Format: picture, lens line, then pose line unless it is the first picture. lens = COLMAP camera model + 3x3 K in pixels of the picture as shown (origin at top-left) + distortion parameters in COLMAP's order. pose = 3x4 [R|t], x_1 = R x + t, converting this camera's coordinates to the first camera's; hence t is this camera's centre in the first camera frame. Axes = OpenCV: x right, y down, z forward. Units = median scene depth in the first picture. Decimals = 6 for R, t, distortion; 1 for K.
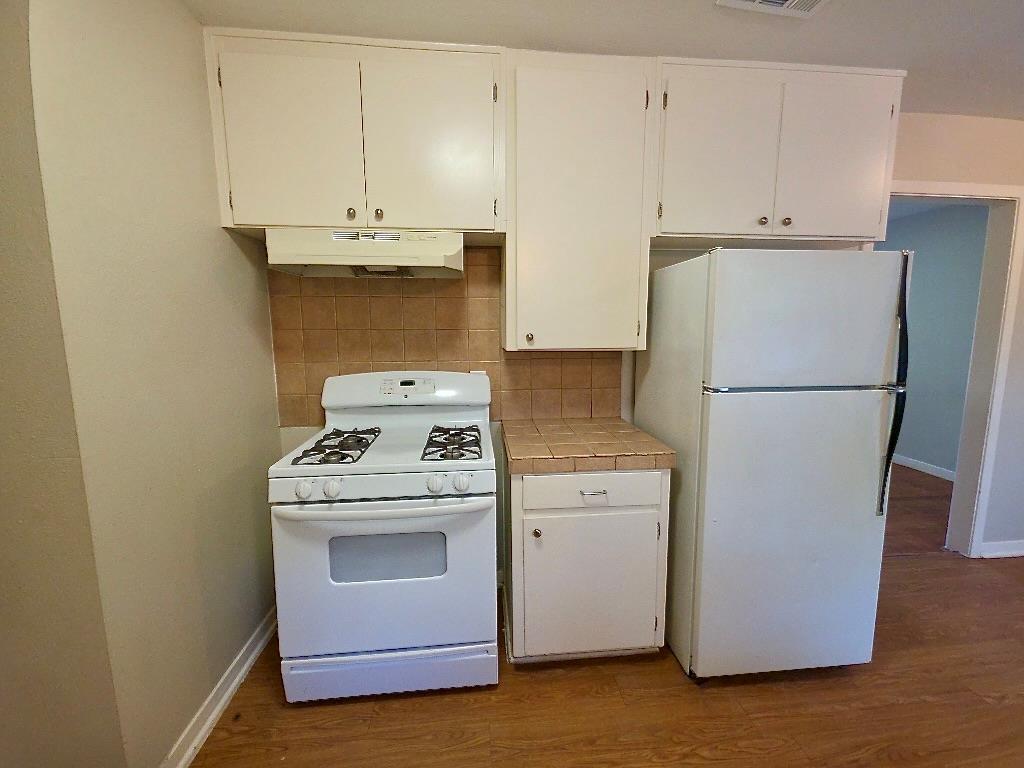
lens RADIAL K [[423.2, 0, 519.7], [0, 423.2, 377.5], [0, 0, 1]] dist [0.009047, -0.000124]
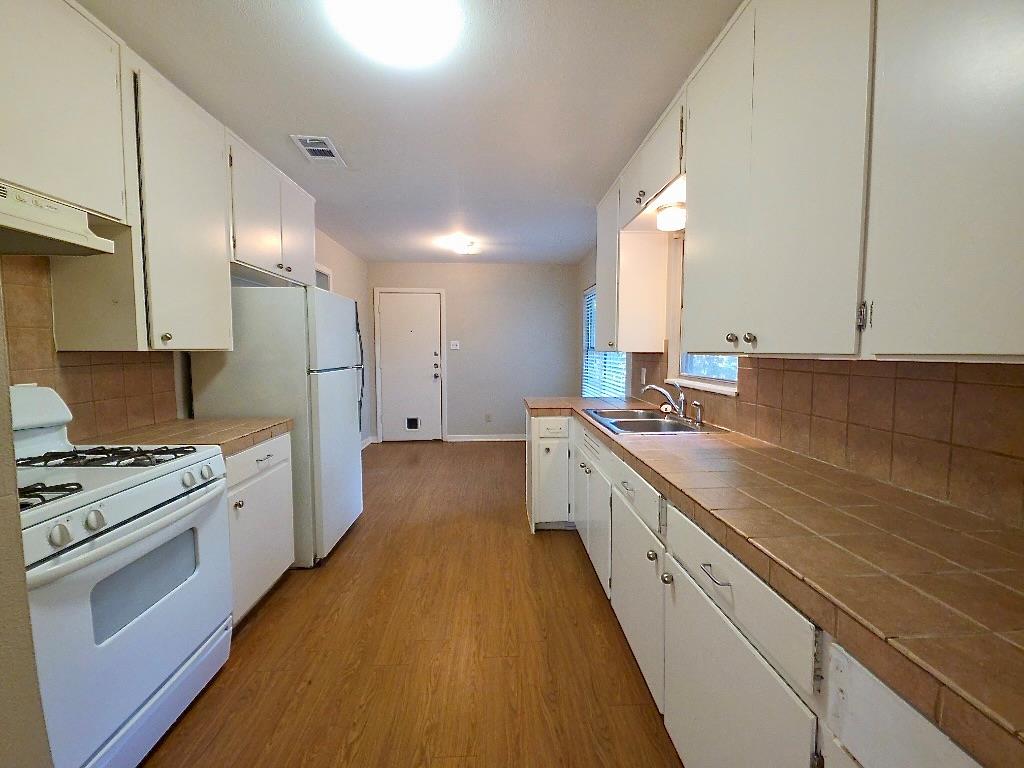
lens RADIAL K [[423.2, 0, 519.7], [0, 423.2, 377.5], [0, 0, 1]] dist [0.009047, -0.000124]
pose [[0.041565, -0.065350, 0.996996, -1.074124], [0.124391, 0.990434, 0.059734, 0.049215], [-0.991362, 0.121534, 0.049297, 0.141203]]
